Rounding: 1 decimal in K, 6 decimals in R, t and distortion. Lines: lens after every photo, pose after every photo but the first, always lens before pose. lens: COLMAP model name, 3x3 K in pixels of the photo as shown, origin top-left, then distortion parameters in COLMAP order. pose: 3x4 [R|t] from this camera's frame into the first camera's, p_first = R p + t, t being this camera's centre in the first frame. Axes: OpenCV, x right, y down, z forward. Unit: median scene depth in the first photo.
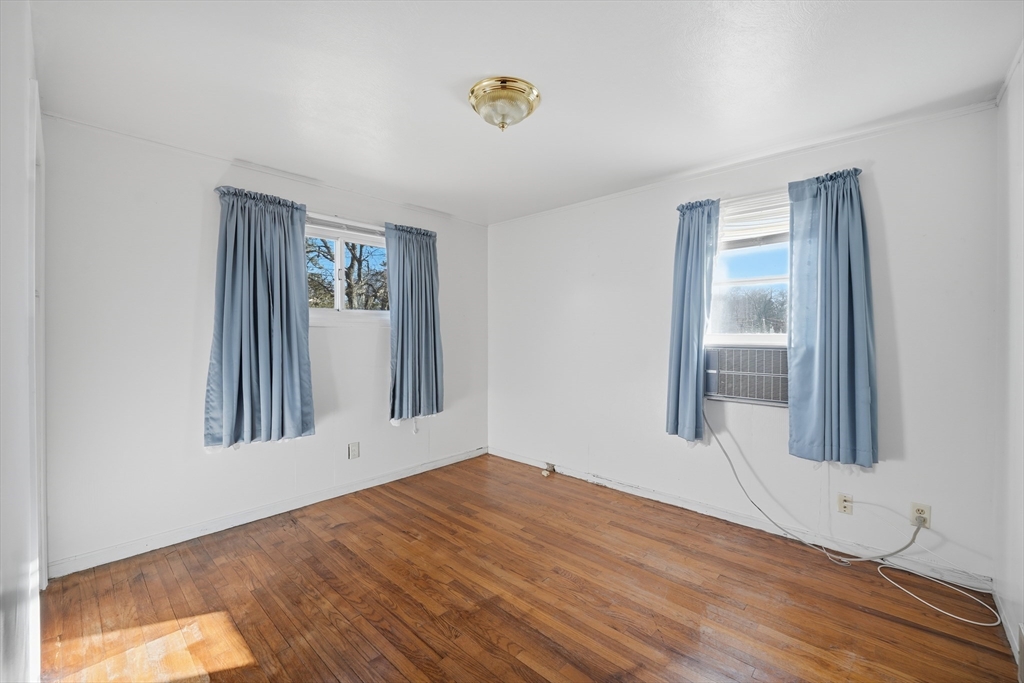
lens RADIAL K [[419.5, 0, 511.0], [0, 419.5, 337.0], [0, 0, 1]] dist [-0.000643, -0.000766]
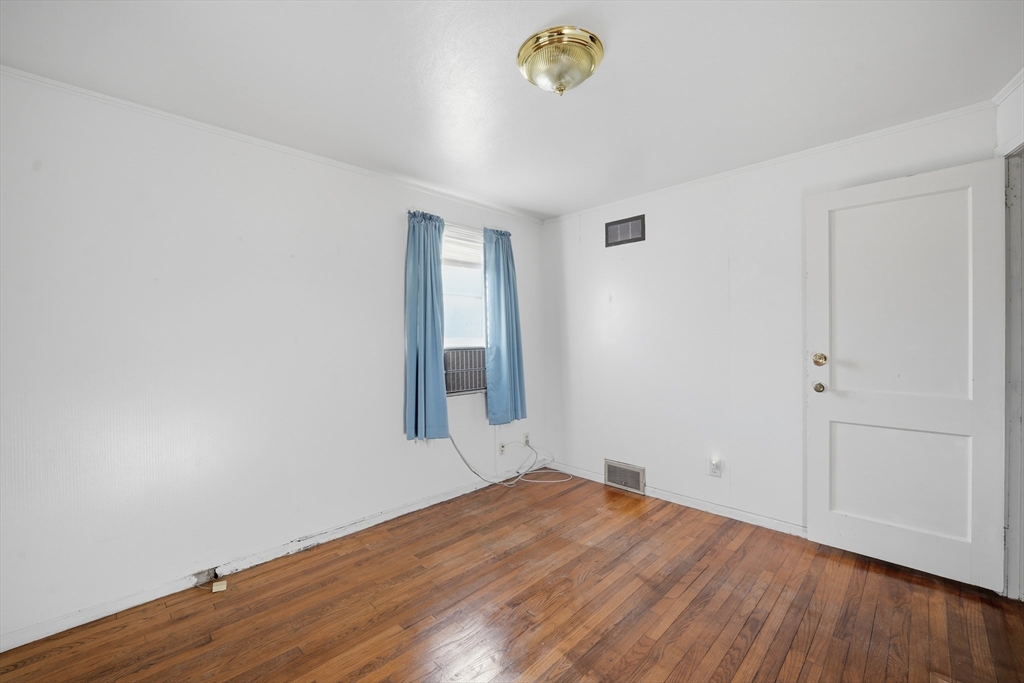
lens RADIAL K [[419.5, 0, 511.0], [0, 419.5, 337.0], [0, 0, 1]] dist [-0.000643, -0.000766]
pose [[0.032137, 0.000333, 0.999483, -0.710173], [0.014935, 0.999888, -0.000813, -0.007387], [-0.999372, 0.014953, 0.032128, 0.883321]]
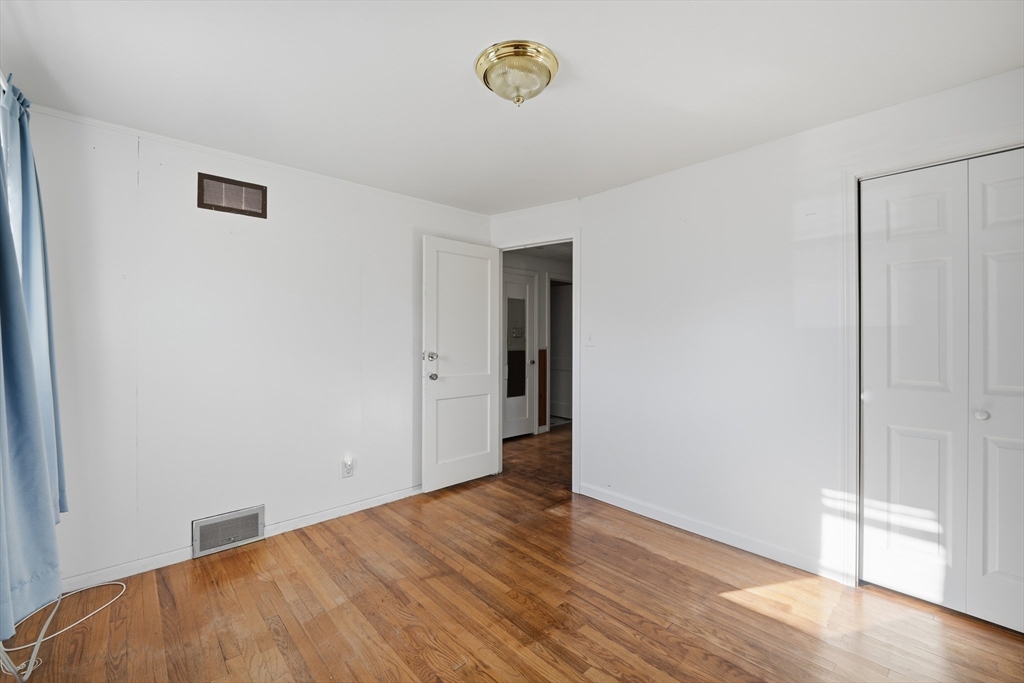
lens RADIAL K [[425.2, 0, 513.7], [0, 425.2, 335.3], [0, 0, 1]] dist [-0.001598, -0.000433]
pose [[-0.997176, 0.000851, 0.075096, -0.062506], [0.000980, 0.999998, 0.001683, -0.013109], [-0.075094, 0.001752, -0.997175, 1.536888]]
